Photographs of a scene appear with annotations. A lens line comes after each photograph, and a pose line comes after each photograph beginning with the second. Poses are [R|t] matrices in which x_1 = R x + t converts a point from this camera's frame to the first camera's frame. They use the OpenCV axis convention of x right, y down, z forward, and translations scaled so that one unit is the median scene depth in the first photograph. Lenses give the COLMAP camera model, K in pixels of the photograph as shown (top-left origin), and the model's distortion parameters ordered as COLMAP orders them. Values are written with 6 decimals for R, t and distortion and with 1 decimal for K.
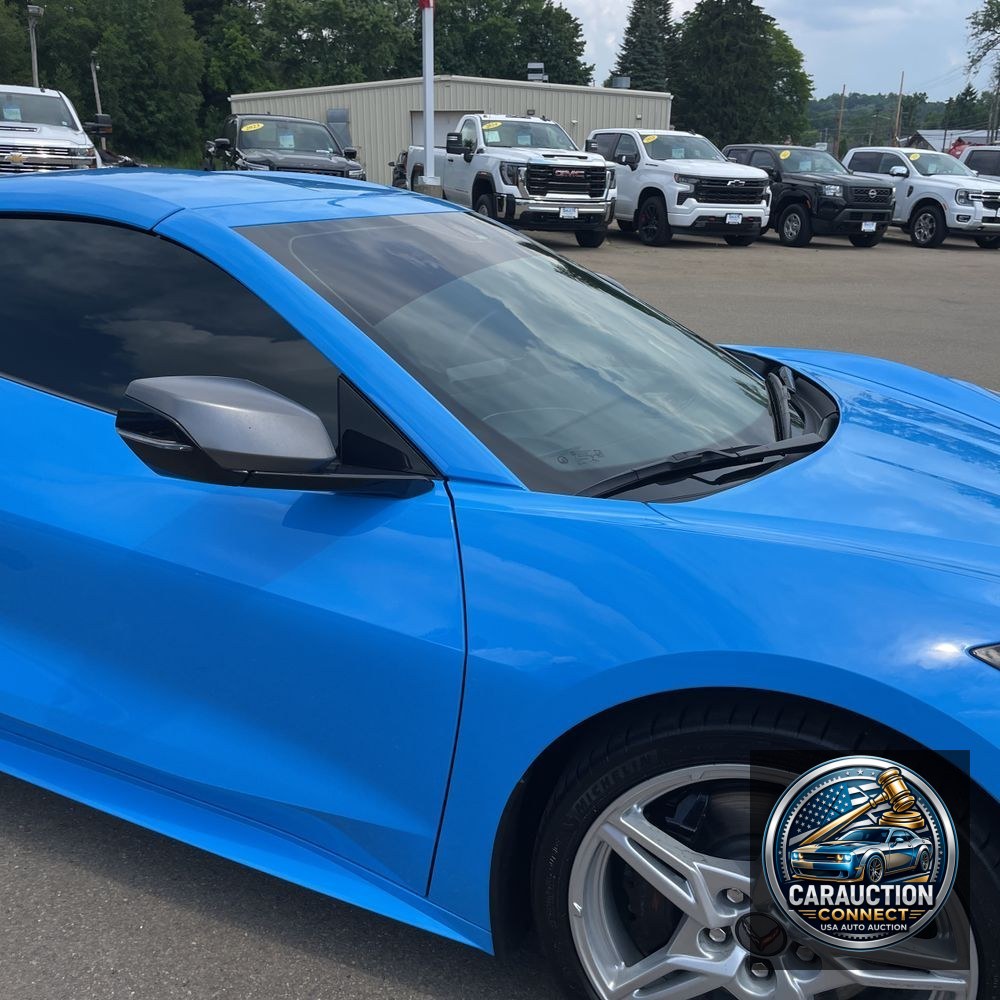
lens RADIAL K [[970.6, 0, 499.3], [0, 970.6, 512.6], [0, 0, 1]] dist [0.085550, -0.115876]
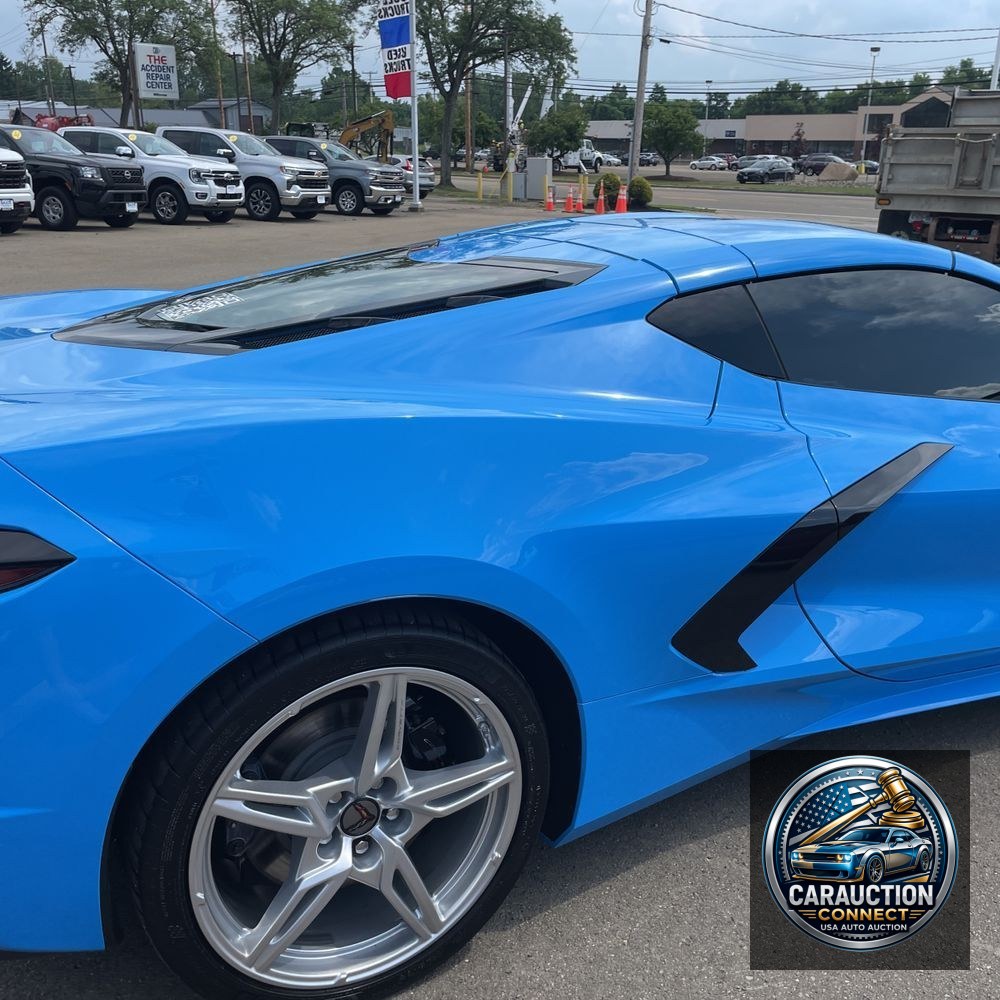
lens RADIAL K [[970.6, 0, 499.3], [0, 970.6, 512.6], [0, 0, 1]] dist [0.085550, -0.115876]
pose [[0.639737, -0.274512, 0.717900, -0.088671], [0.254182, 0.957050, 0.139451, -0.014837], [-0.725347, 0.093265, 0.682036, 0.025841]]
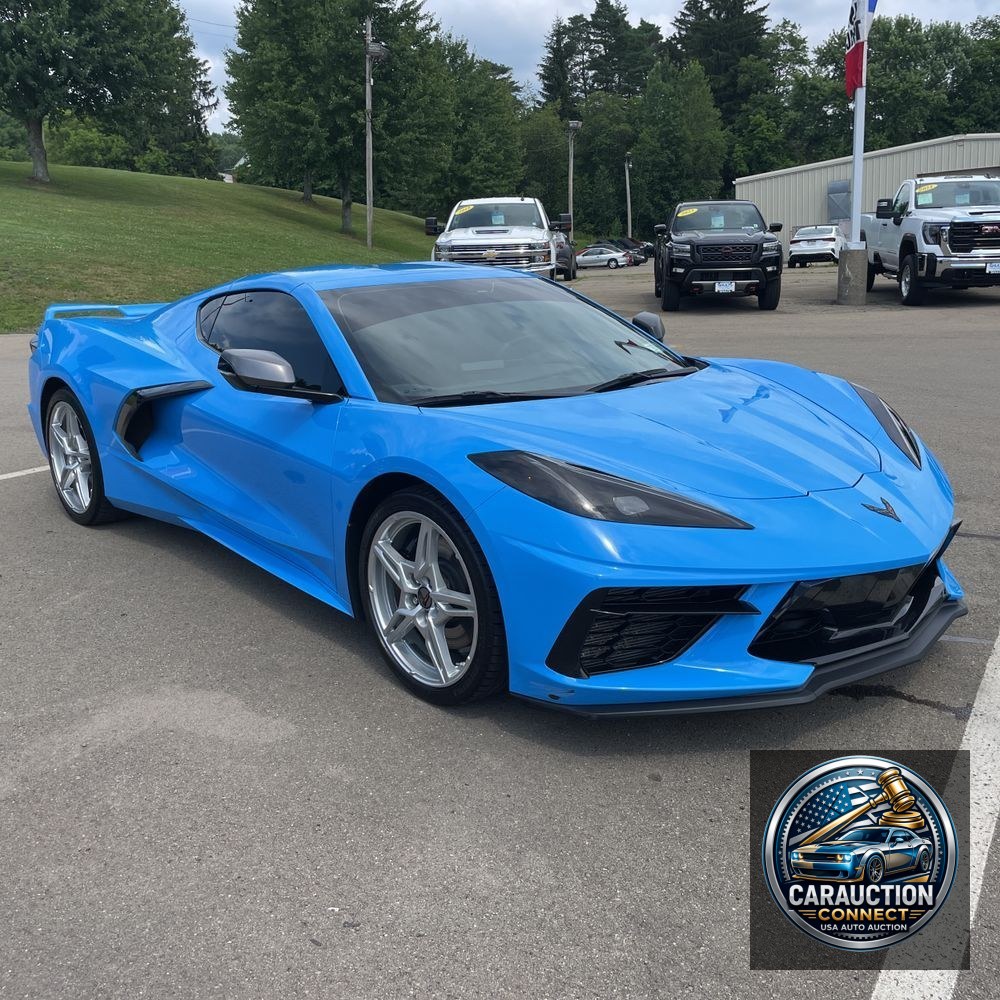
lens RADIAL K [[970.6, 0, 499.3], [0, 970.6, 512.6], [0, 0, 1]] dist [0.085550, -0.115876]
pose [[0.871411, 0.068840, -0.485699, 0.053017], [-0.102346, 0.993829, -0.042765, 0.011391], [0.479758, 0.086975, 0.873079, -0.029925]]
